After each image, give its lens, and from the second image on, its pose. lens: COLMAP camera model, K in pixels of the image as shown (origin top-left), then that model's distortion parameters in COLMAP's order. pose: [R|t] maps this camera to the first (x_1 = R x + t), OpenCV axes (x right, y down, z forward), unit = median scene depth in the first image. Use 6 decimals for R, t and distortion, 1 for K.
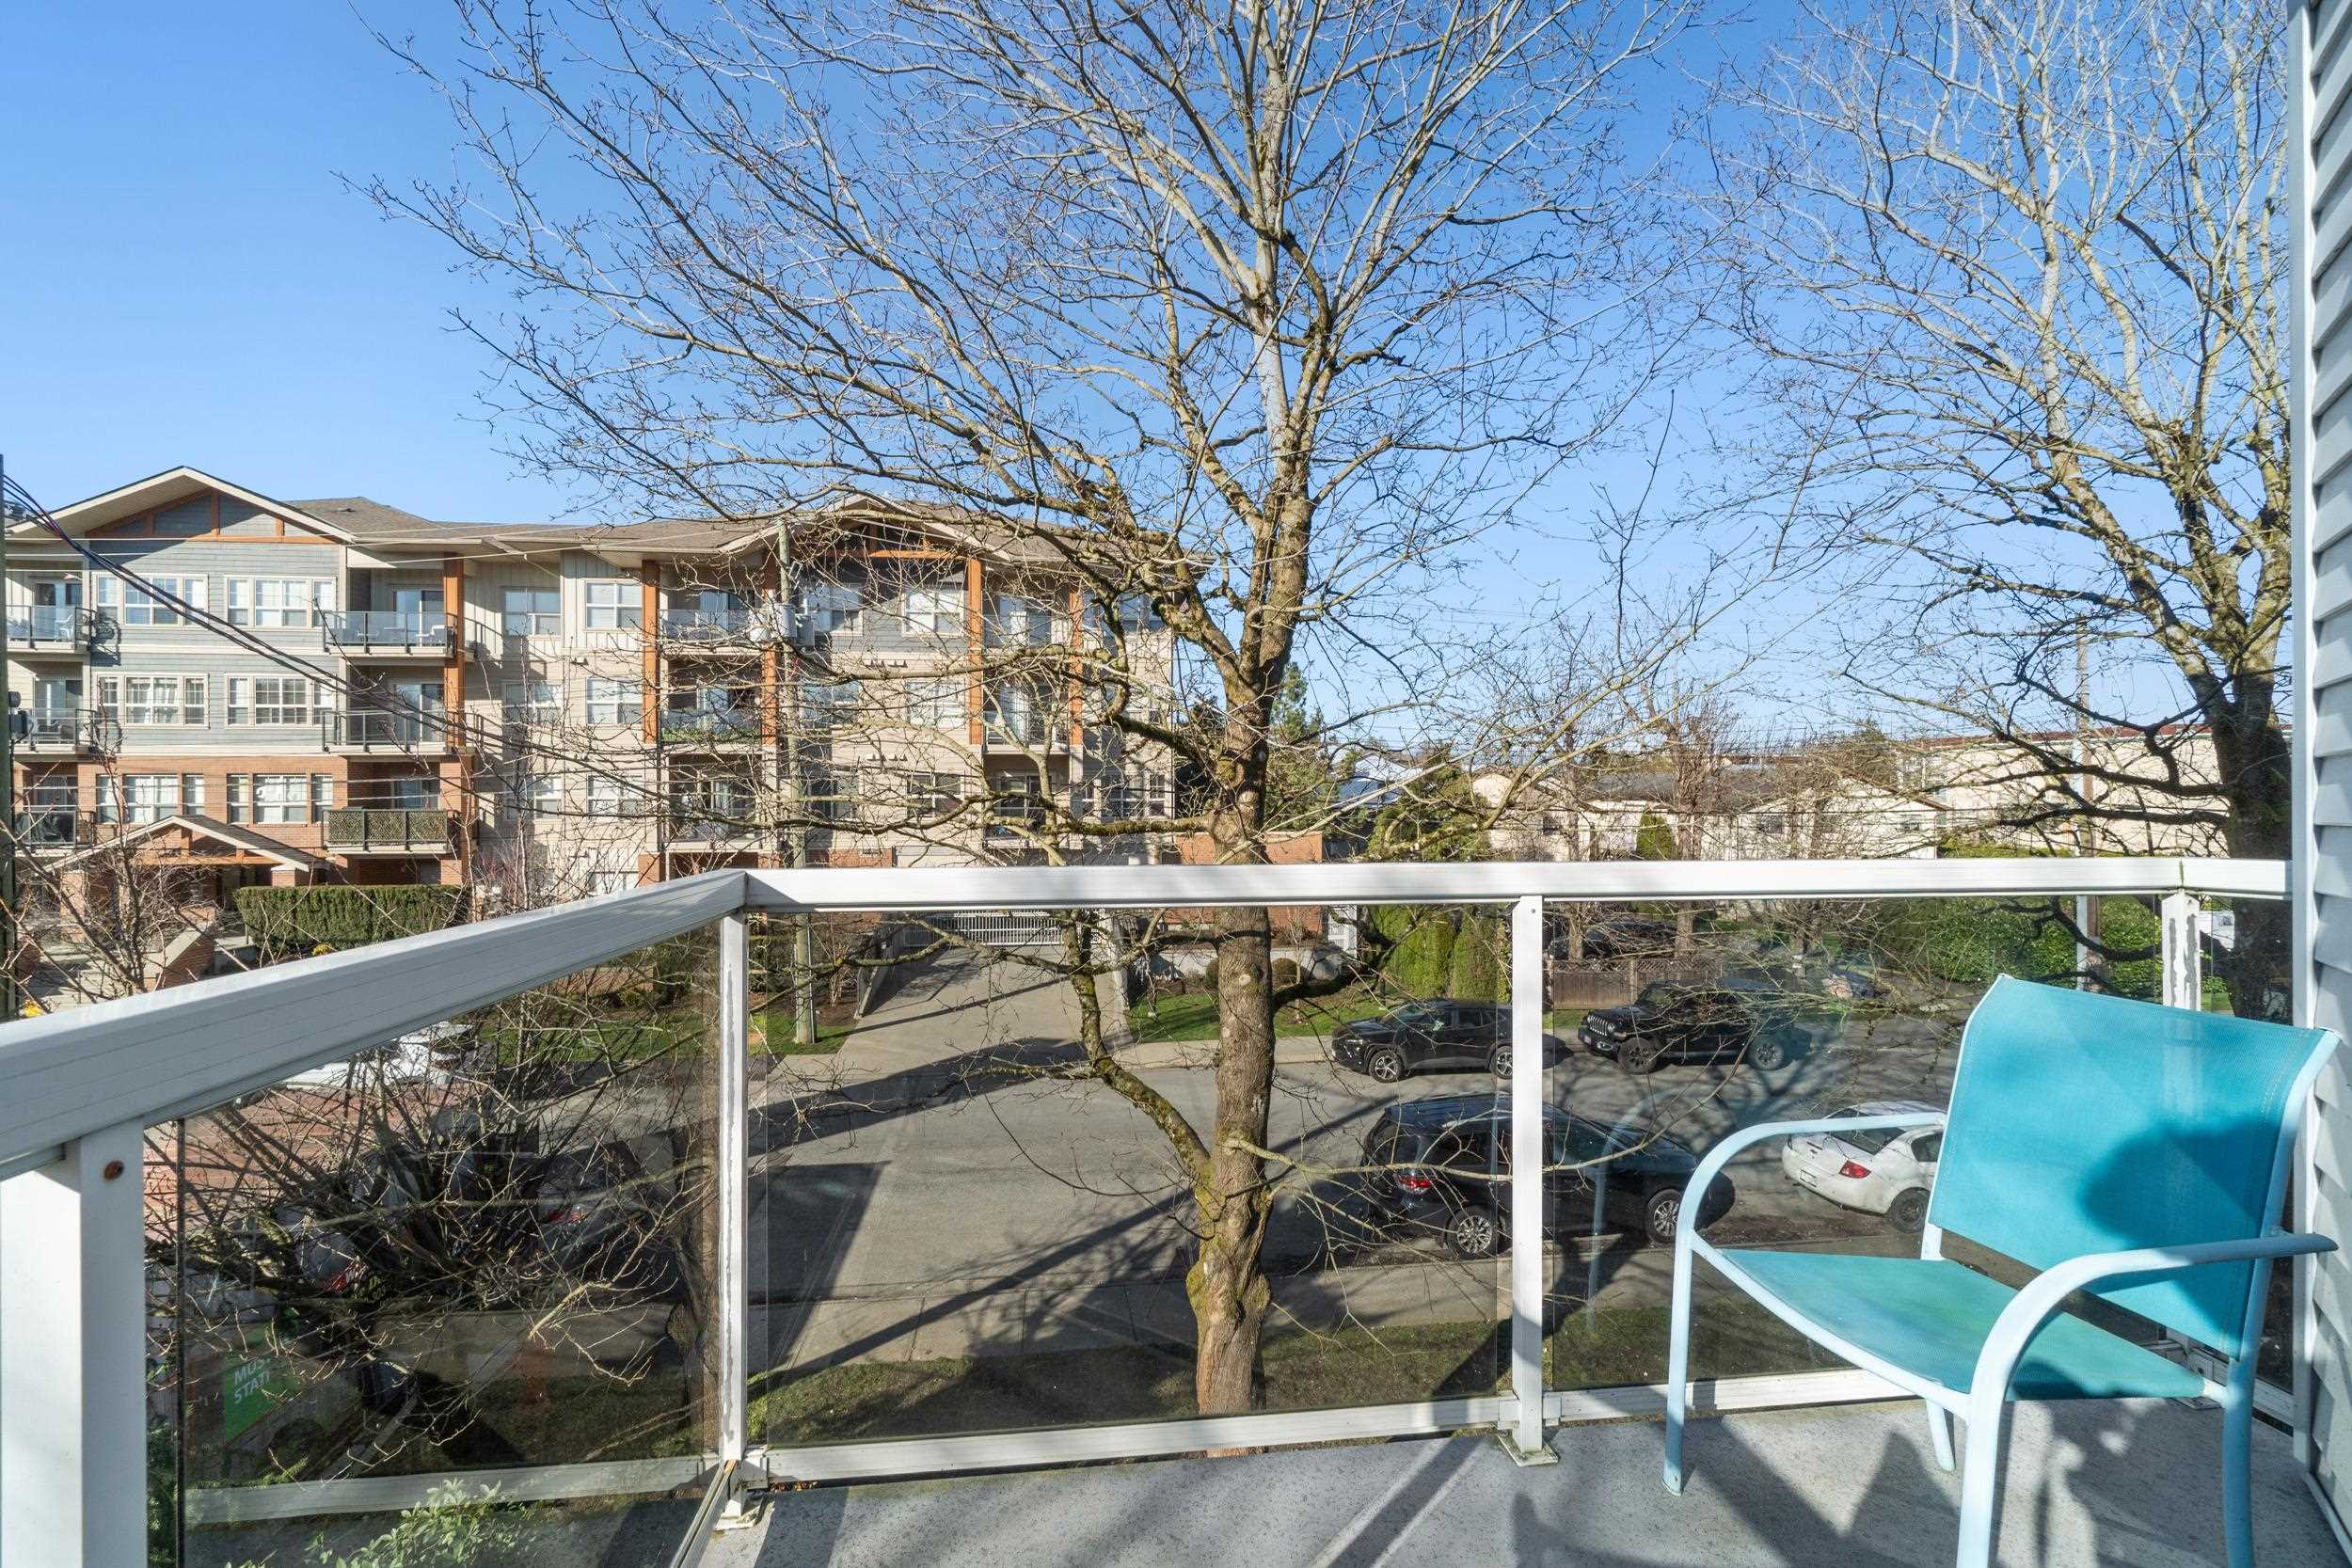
lens RADIAL K [[1059.9, 0, 1184.8], [0, 1059.9, 839.3], [0, 0, 1]] dist [-0.009792, 0.000636]
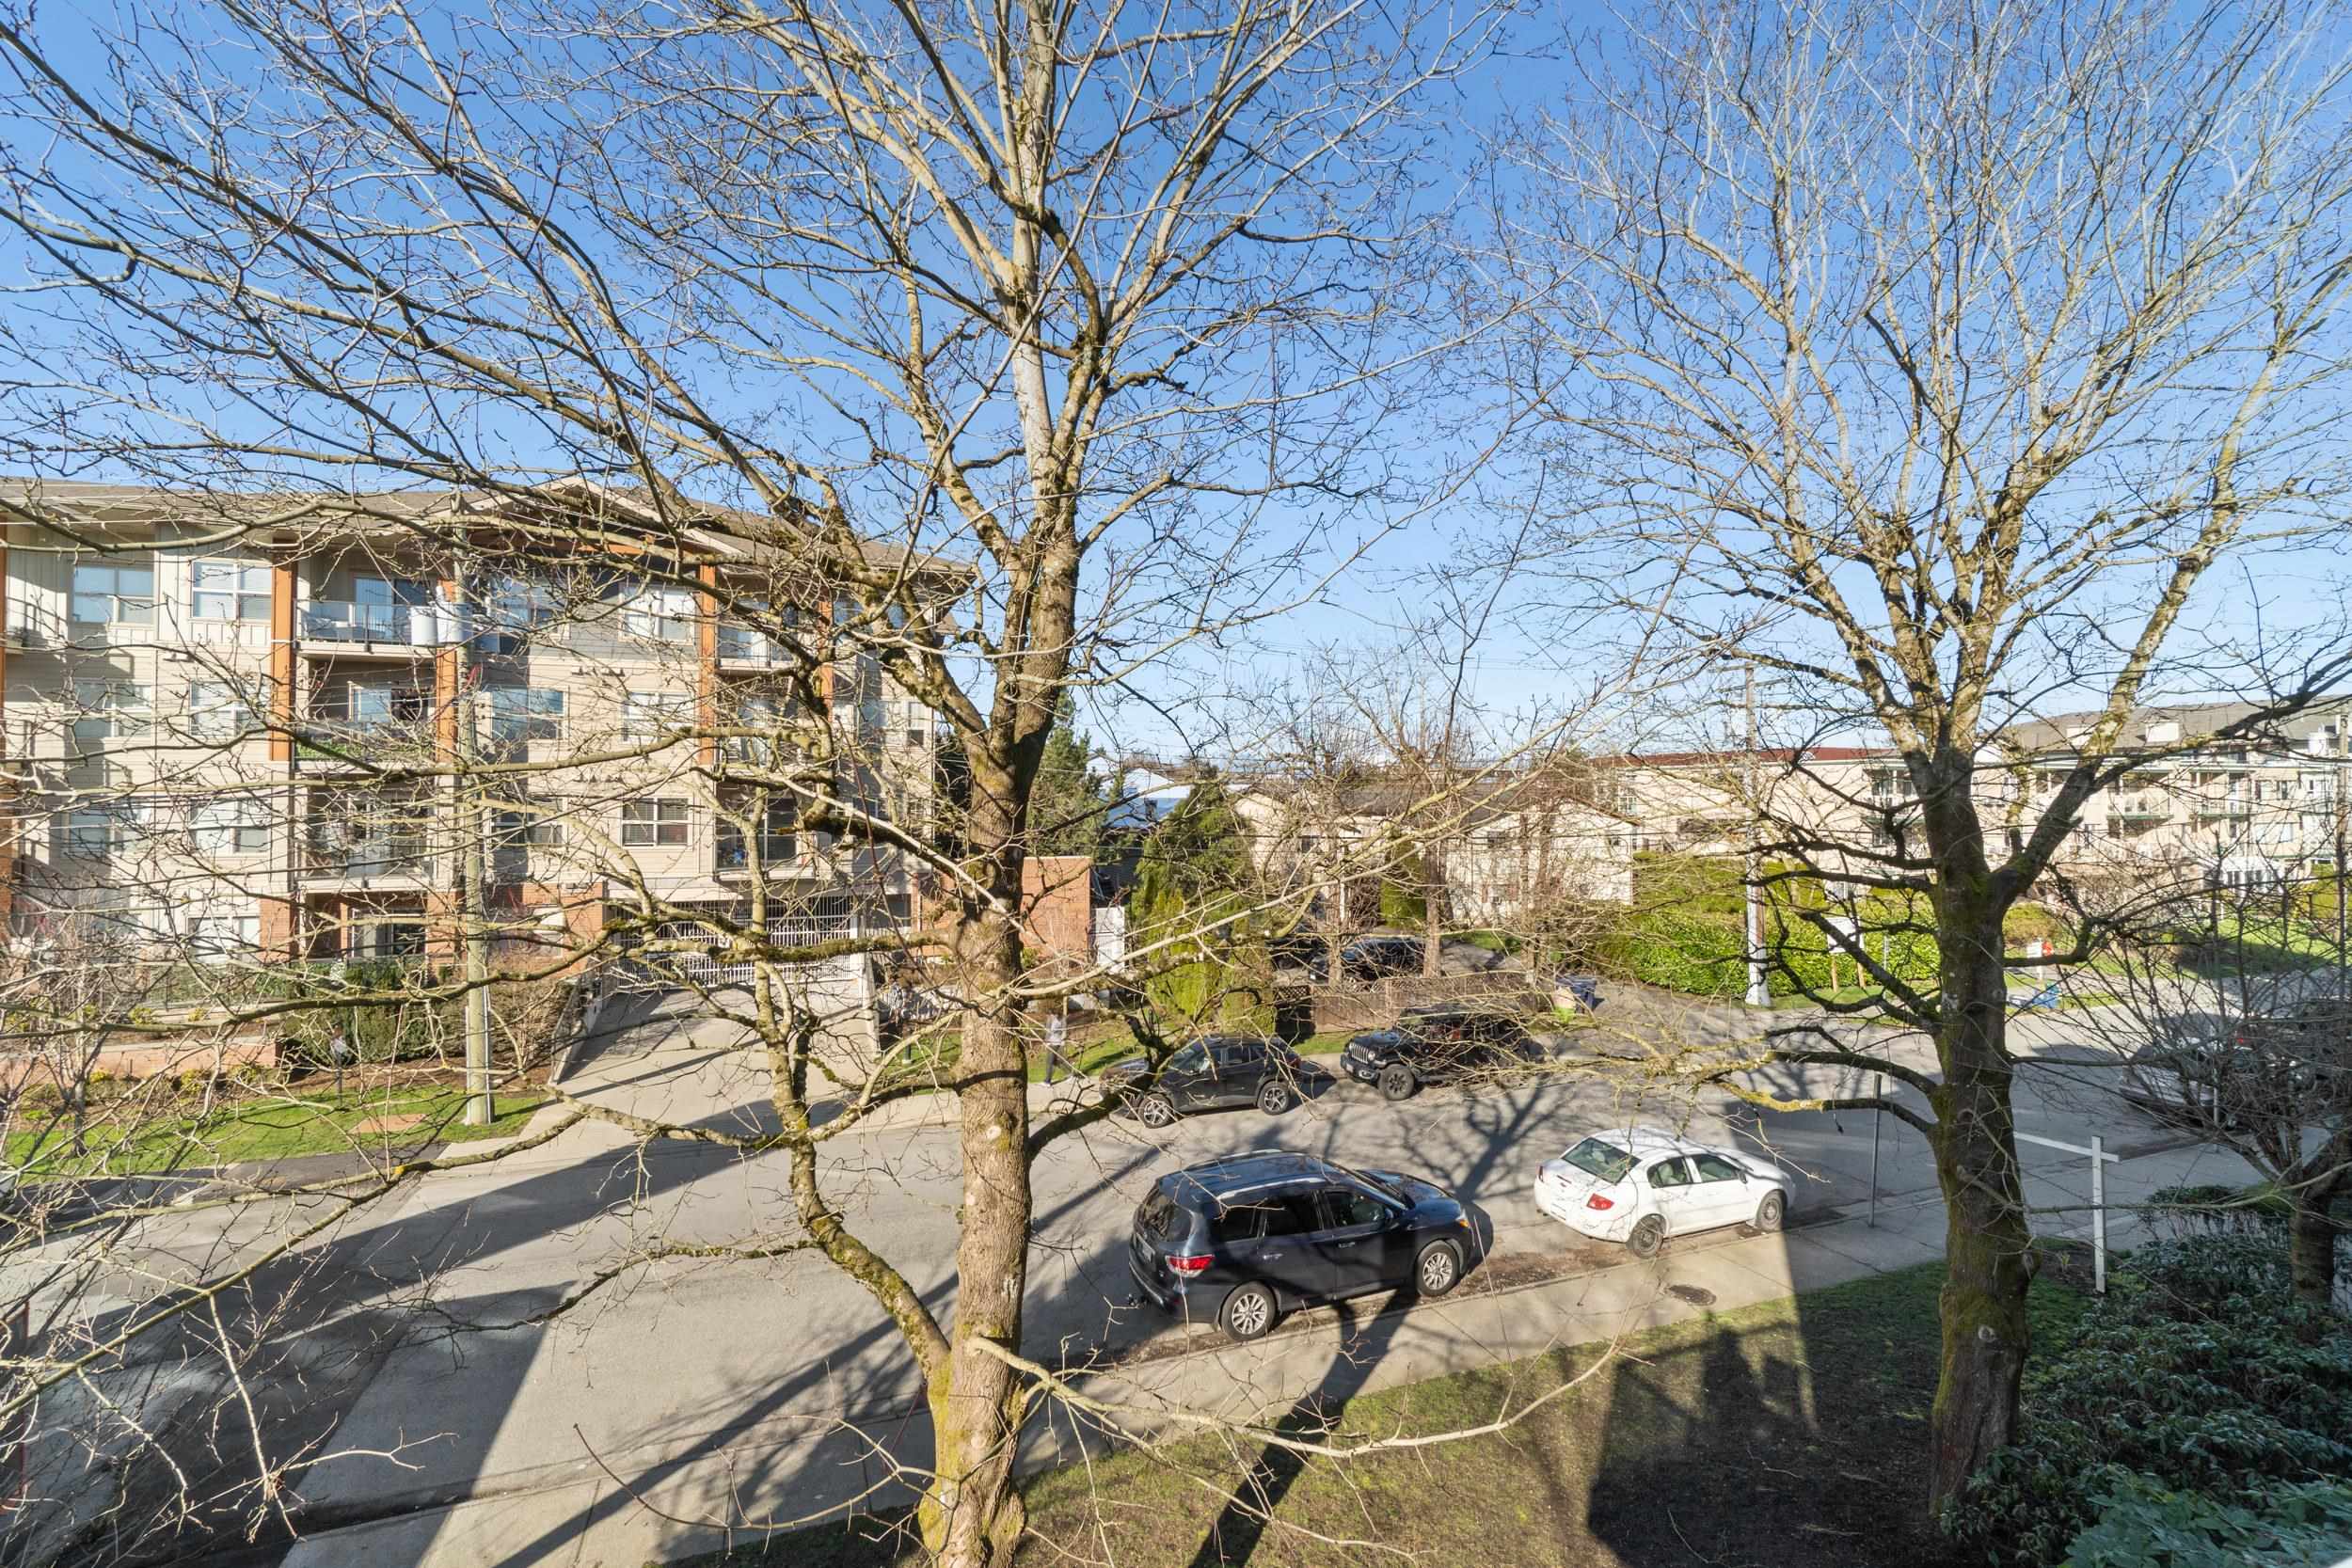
lens RADIAL K [[1059.9, 0, 1184.8], [0, 1059.9, 839.3], [0, 0, 1]] dist [-0.009792, 0.000636]
pose [[0.976400, 0.005308, 0.215906, 0.019104], [-0.002791, 0.999925, -0.011962, -0.067058], [-0.215953, 0.011077, 0.976341, 0.147225]]
